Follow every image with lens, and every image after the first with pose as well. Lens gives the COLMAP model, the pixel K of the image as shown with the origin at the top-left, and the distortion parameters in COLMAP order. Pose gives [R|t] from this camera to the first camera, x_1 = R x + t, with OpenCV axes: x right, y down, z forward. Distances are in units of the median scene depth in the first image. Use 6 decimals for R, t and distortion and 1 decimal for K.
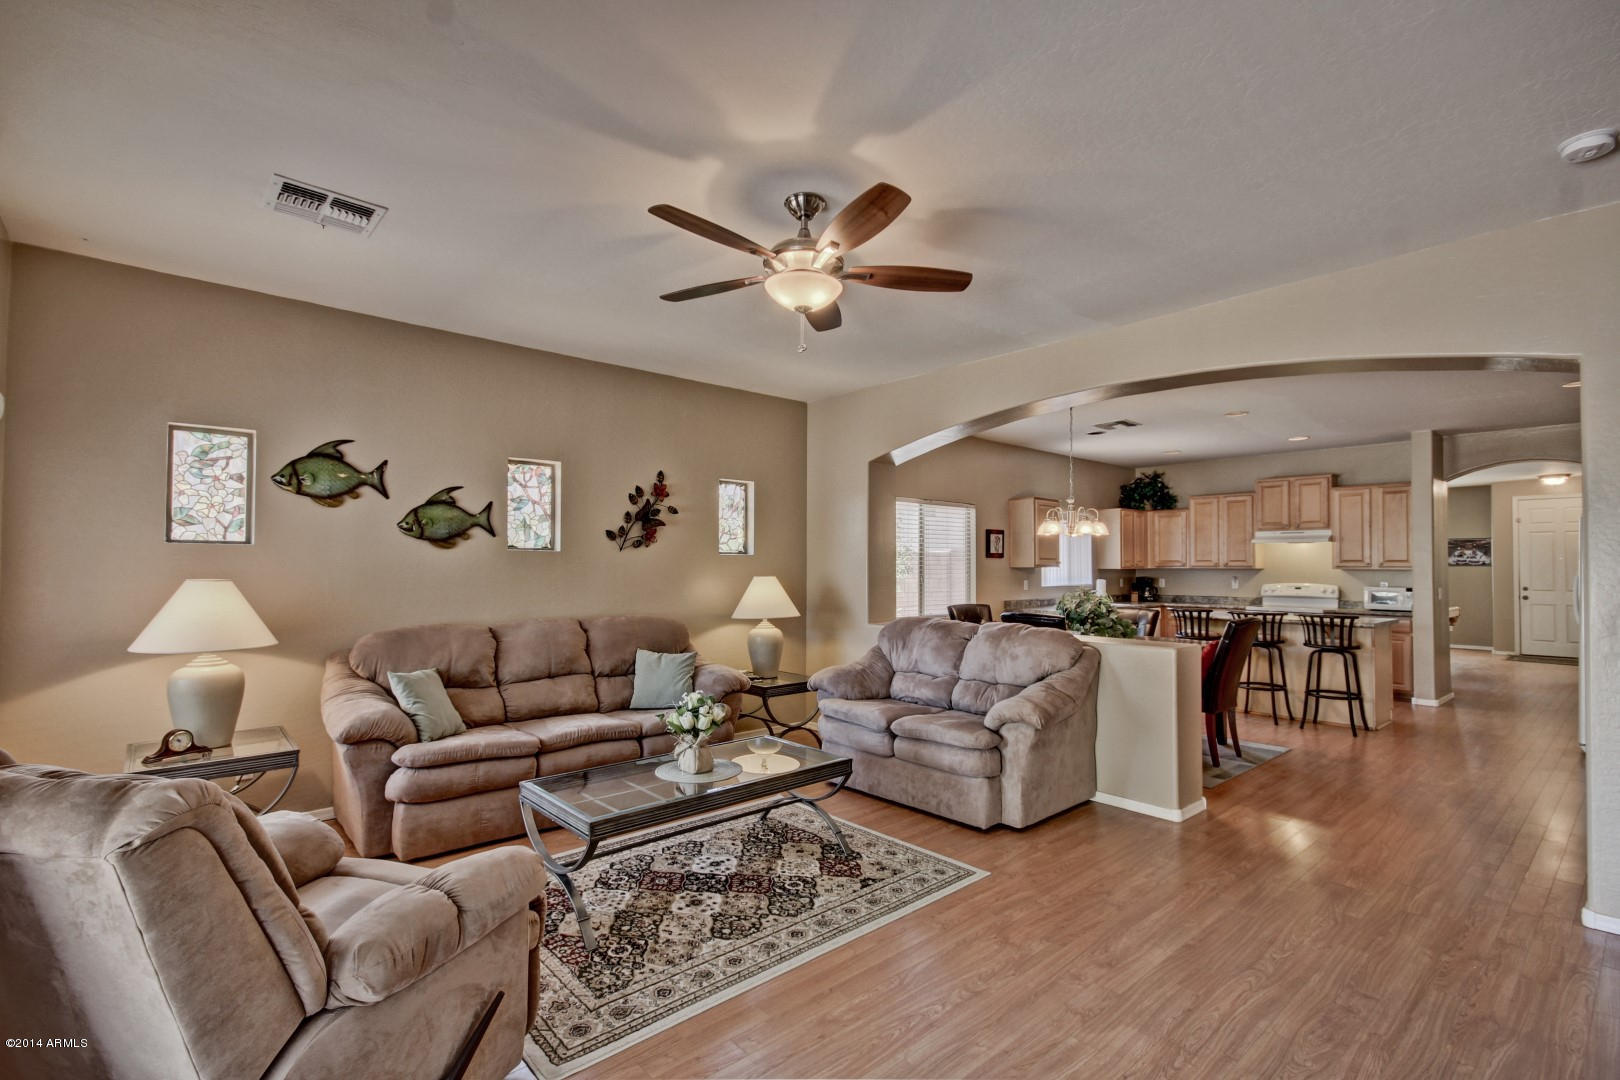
lens RADIAL K [[736.1, 0, 814.2], [0, 736.1, 545.1], [0, 0, 1]] dist [0.016061, -0.000408]
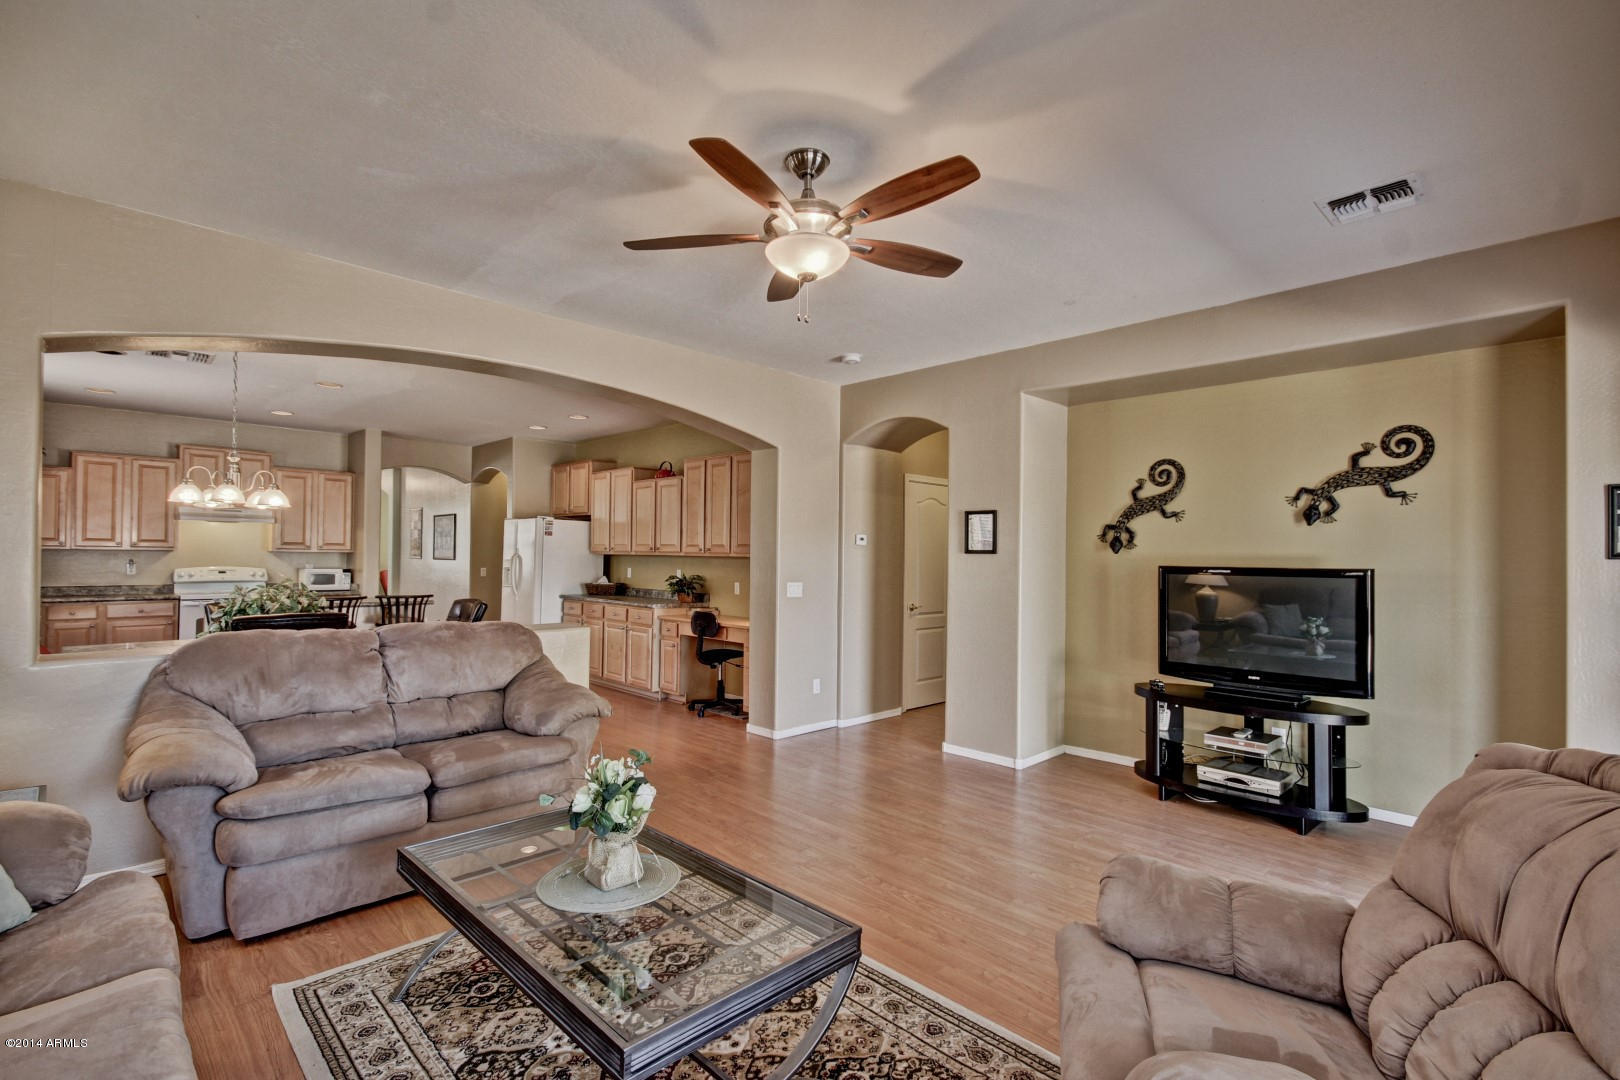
lens RADIAL K [[736.1, 0, 816.7], [0, 736.1, 542.4], [0, 0, 1]] dist [0.016061, -0.000408]
pose [[-0.050677, 0.014740, 0.998606, -0.295874], [-0.038988, 0.999100, -0.016726, 0.009098], [-0.997954, -0.039782, -0.050057, 0.324621]]
